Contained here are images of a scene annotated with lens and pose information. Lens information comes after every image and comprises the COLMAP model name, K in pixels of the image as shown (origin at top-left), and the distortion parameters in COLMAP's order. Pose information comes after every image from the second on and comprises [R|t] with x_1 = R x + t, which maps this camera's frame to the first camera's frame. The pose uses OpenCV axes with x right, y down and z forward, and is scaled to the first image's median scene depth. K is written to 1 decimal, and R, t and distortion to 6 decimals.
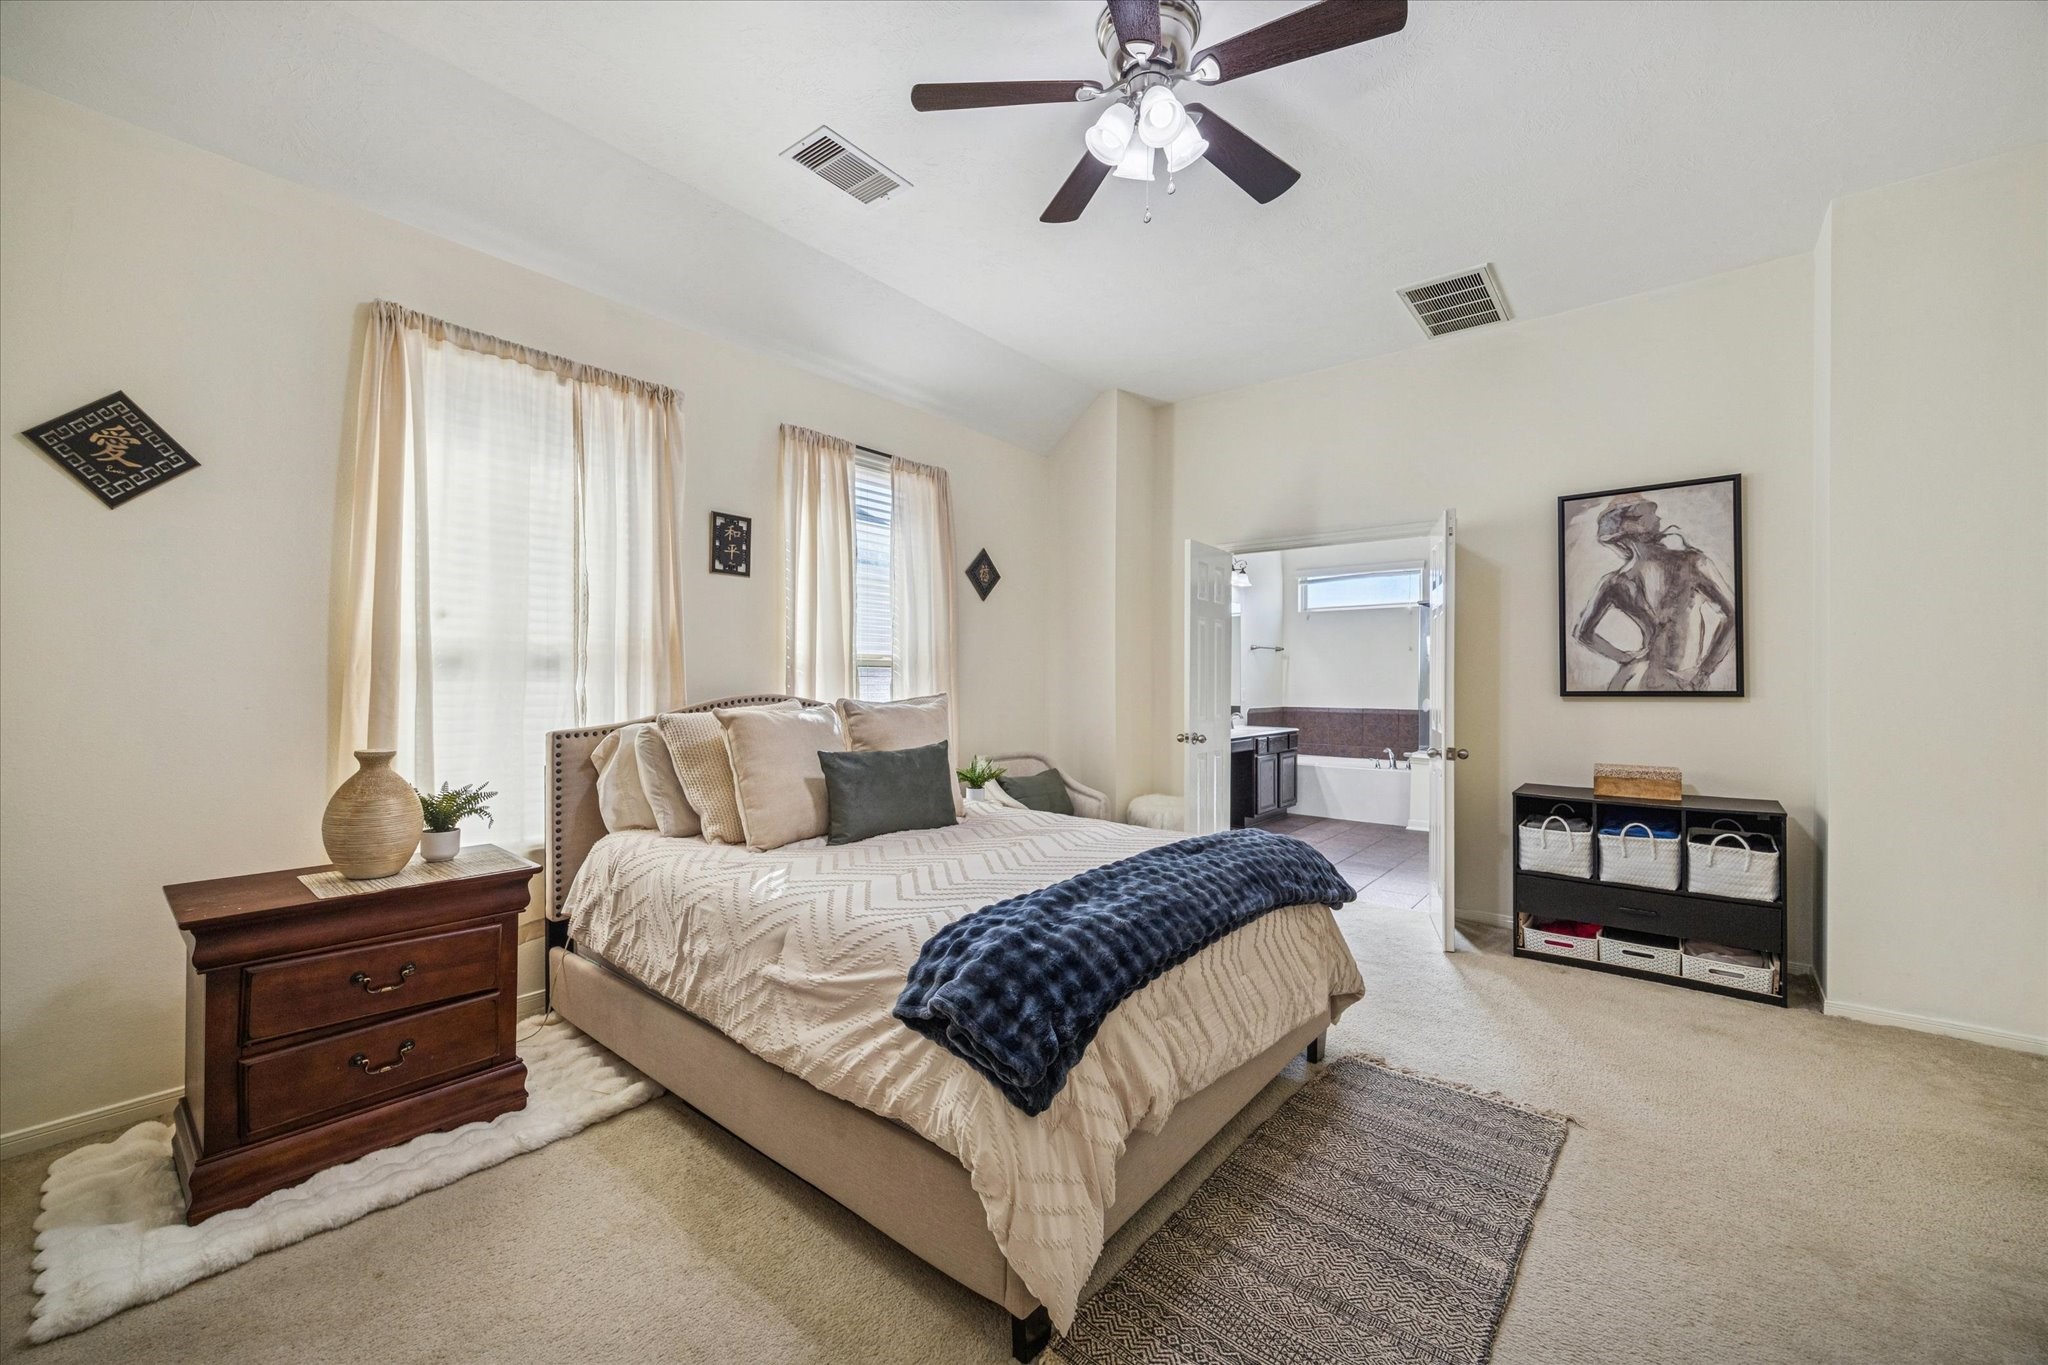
lens RADIAL K [[778.8, 0, 1029.7], [0, 778.8, 679.0], [0, 0, 1]] dist [-0.001522, -0.000165]
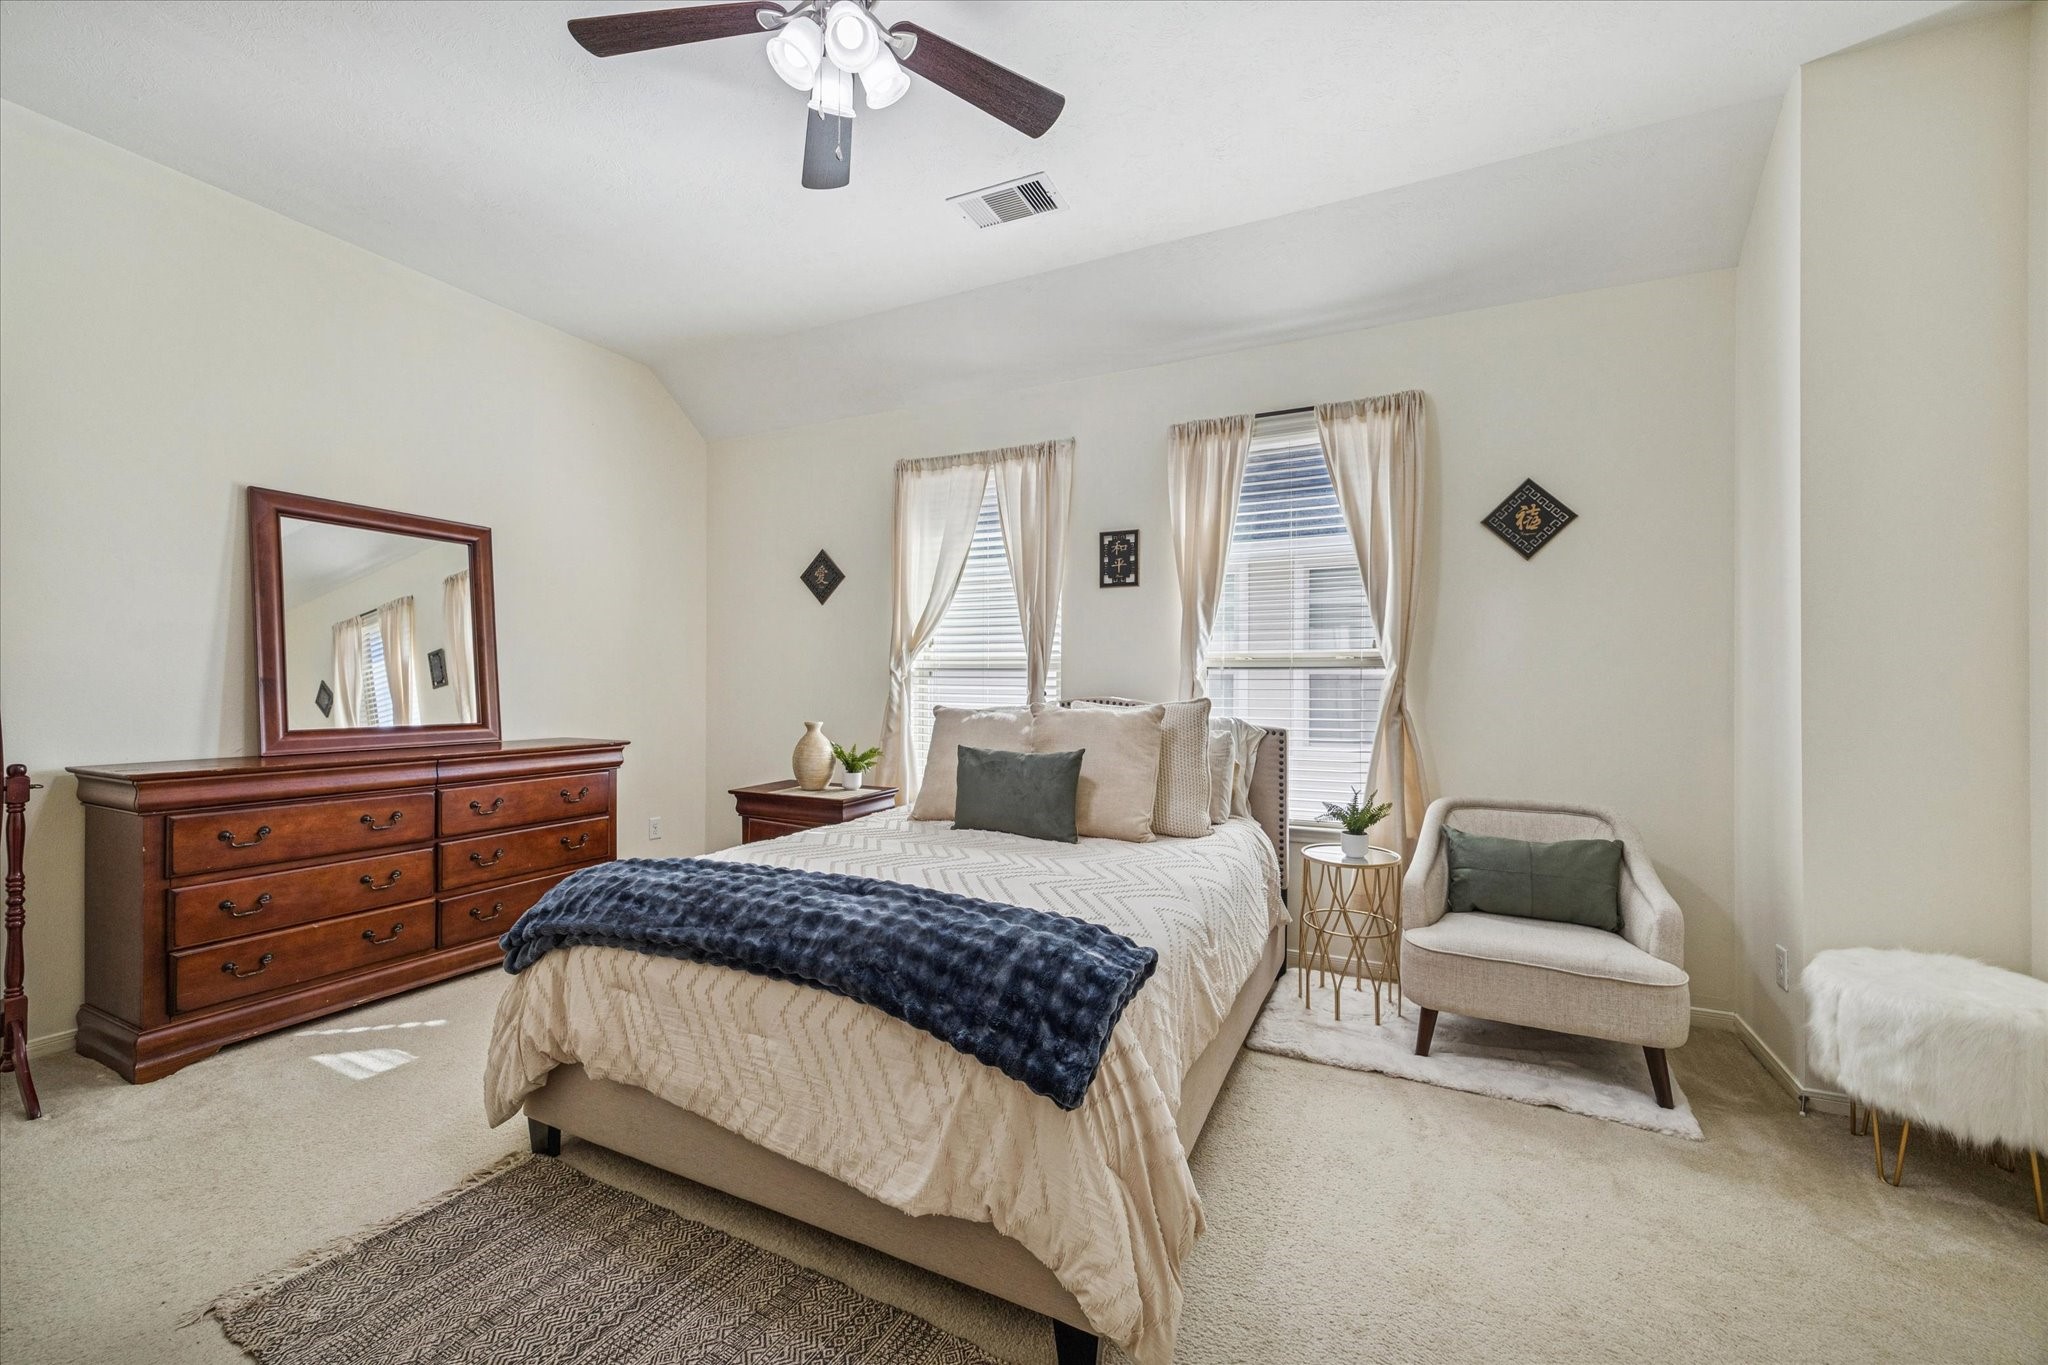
lens RADIAL K [[778.8, 0, 1033.7], [0, 778.8, 684.3], [0, 0, 1]] dist [-0.001522, -0.000165]
pose [[0.253133, -0.009401, -0.967386, 0.640294], [-0.003652, 0.999936, -0.010673, 0.014123], [0.967425, 0.006234, 0.253082, 0.621203]]
